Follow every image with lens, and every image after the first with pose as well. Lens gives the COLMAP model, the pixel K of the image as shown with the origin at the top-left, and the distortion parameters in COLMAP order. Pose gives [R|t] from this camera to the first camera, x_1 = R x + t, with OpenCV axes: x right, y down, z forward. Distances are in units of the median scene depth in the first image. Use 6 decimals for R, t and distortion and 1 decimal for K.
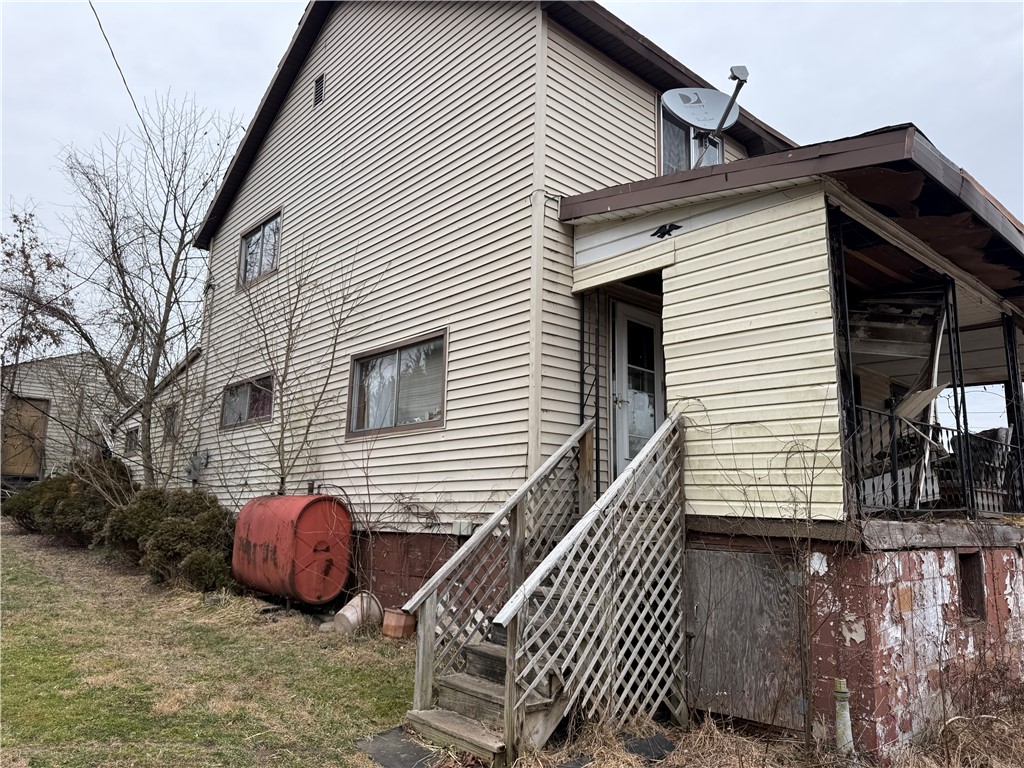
lens RADIAL K [[721.0, 0, 512.0], [0, 721.0, 384.0], [0, 0, 1]] dist [0.128813, -0.194582]
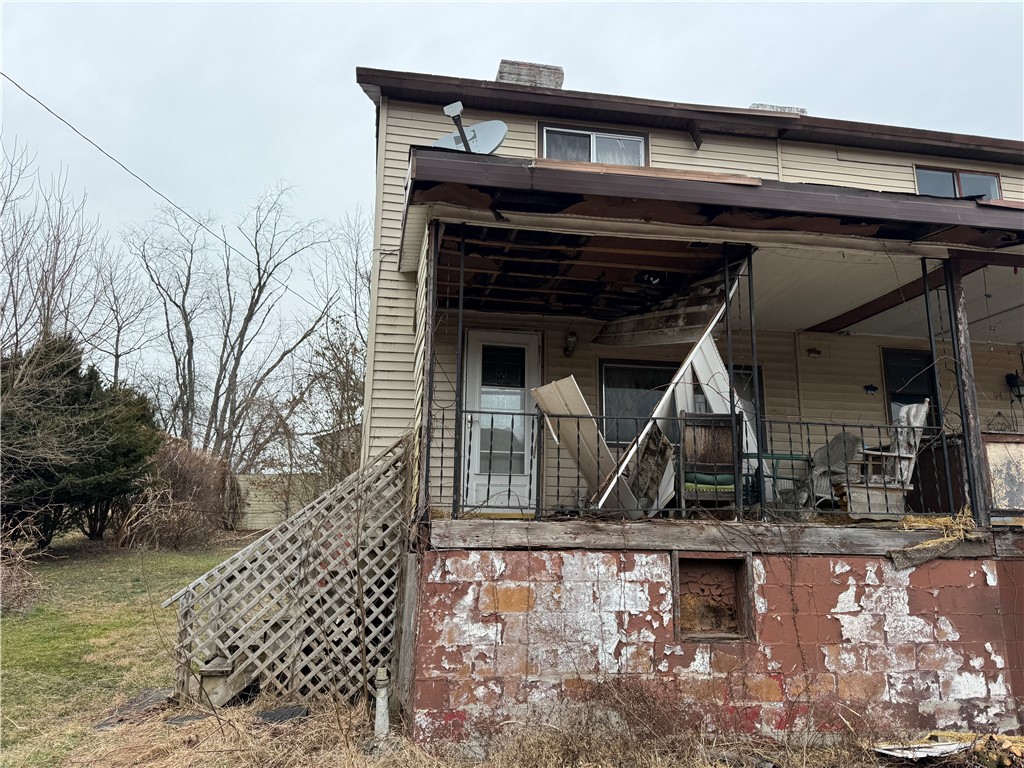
lens RADIAL K [[721.0, 0, 512.0], [0, 721.0, 384.0], [0, 0, 1]] dist [0.128813, -0.194582]
pose [[0.849014, -0.120210, -0.514514, 0.704765], [0.094719, 0.992628, -0.075618, 0.051329], [0.519811, 0.015466, 0.854141, 0.098567]]
